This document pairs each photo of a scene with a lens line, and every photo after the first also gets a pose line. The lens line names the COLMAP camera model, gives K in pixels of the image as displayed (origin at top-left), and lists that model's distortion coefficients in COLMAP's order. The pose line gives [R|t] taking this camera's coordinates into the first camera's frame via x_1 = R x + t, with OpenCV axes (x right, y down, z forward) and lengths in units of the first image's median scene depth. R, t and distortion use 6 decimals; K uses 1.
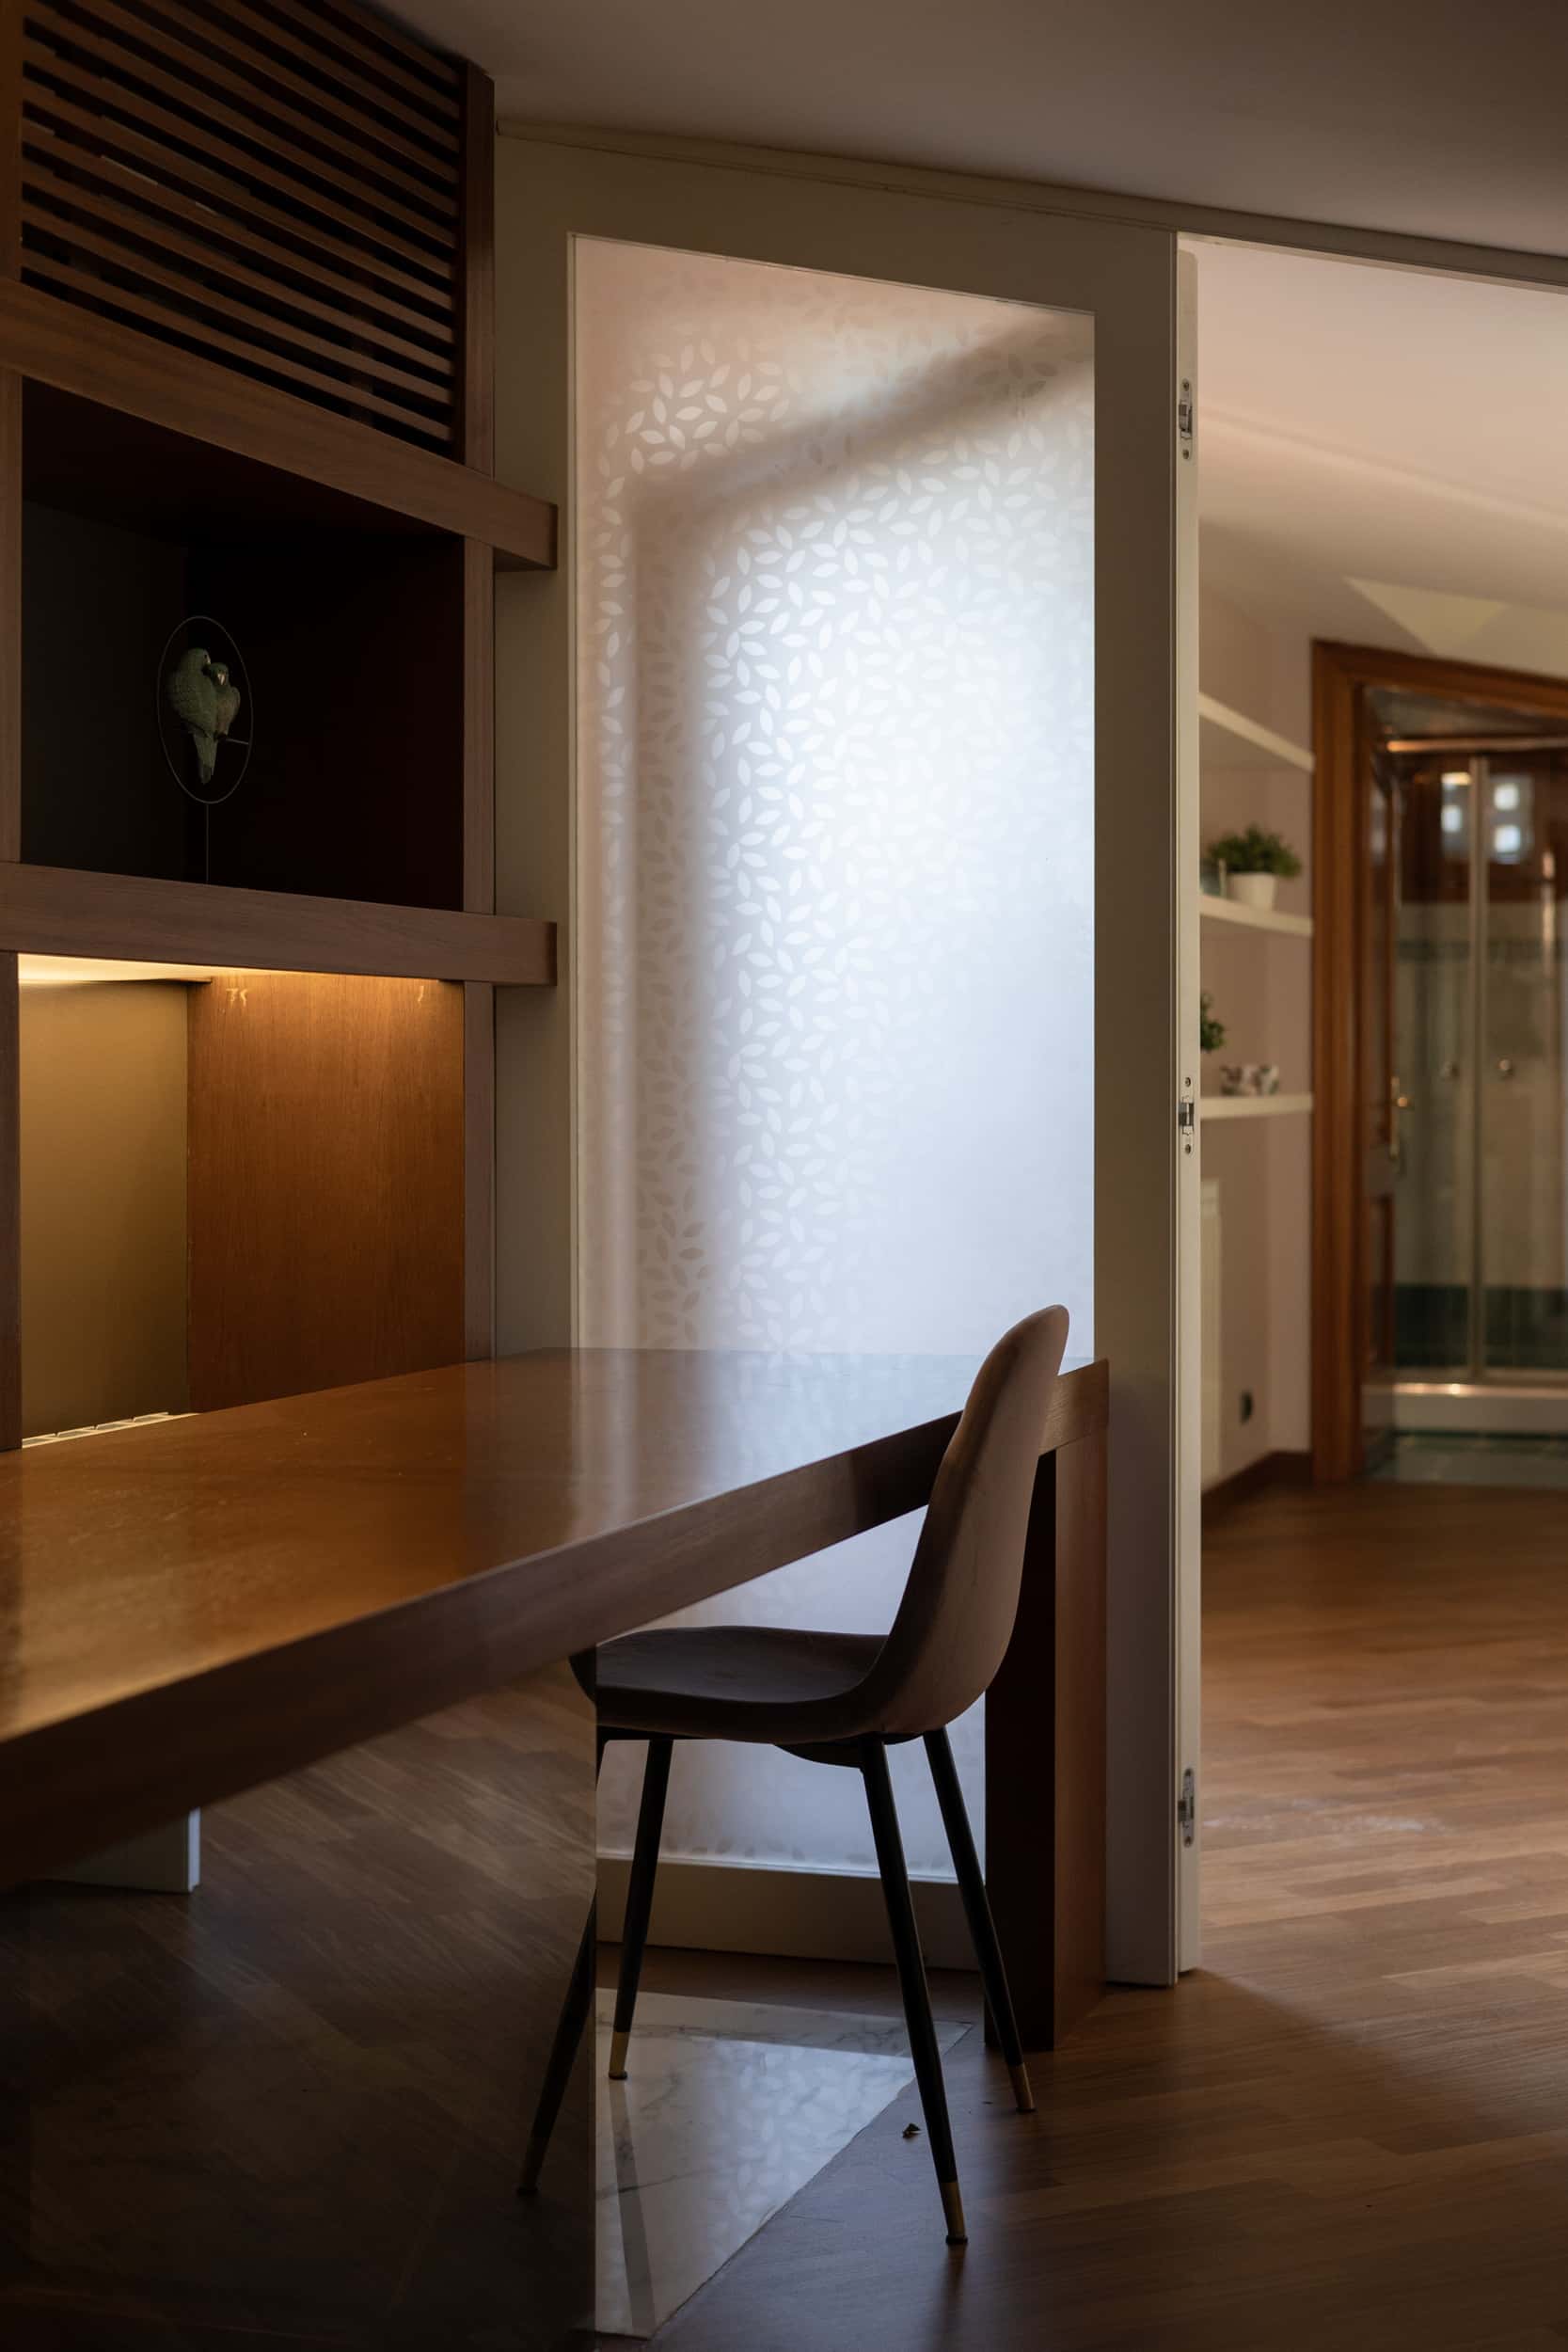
lens RADIAL K [[3429.9, 0, 778.2], [0, 3429.9, 1153.9], [0, 0, 1]] dist [0.018870, 0.053967]
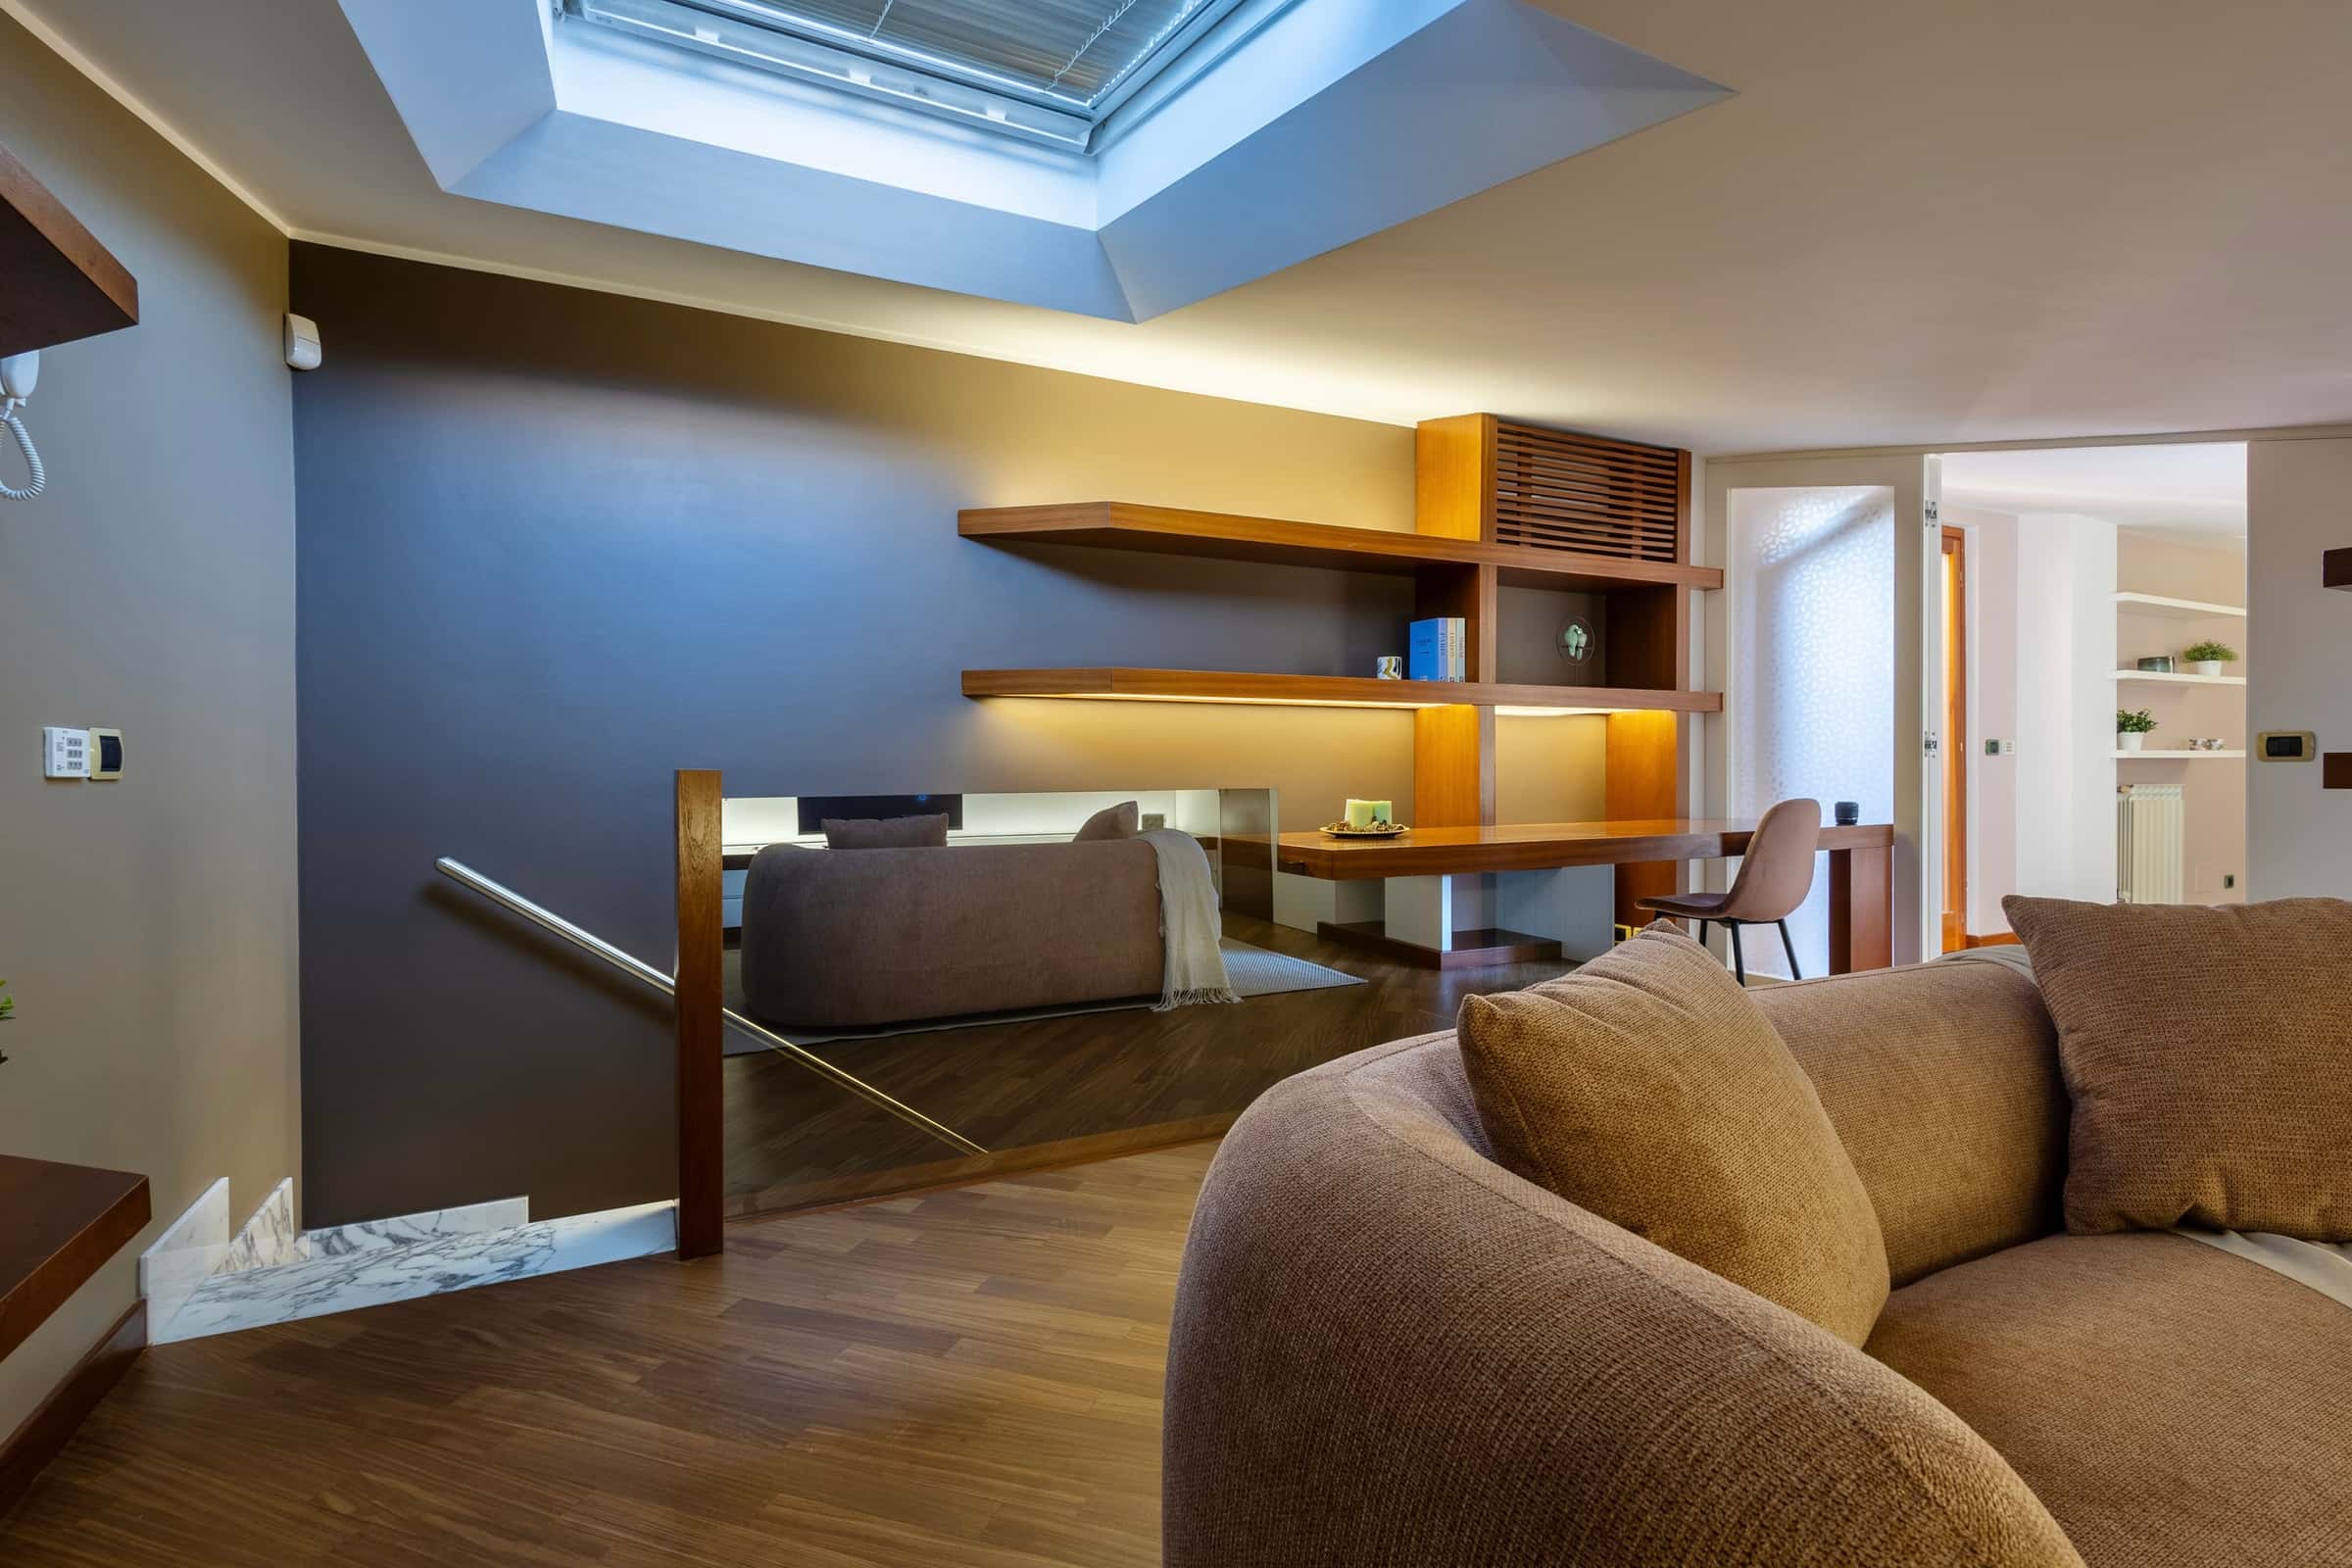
lens RADIAL K [[1079.5, 0, 1162.4], [0, 1079.5, 780.2], [0, 0, 1]] dist [-0.000220, 0.000182]
pose [[0.701939, 0.003179, -0.712229, 0.310051], [-0.011259, 0.999915, -0.006634, 0.032679], [0.712148, 0.012675, 0.701915, -0.141882]]
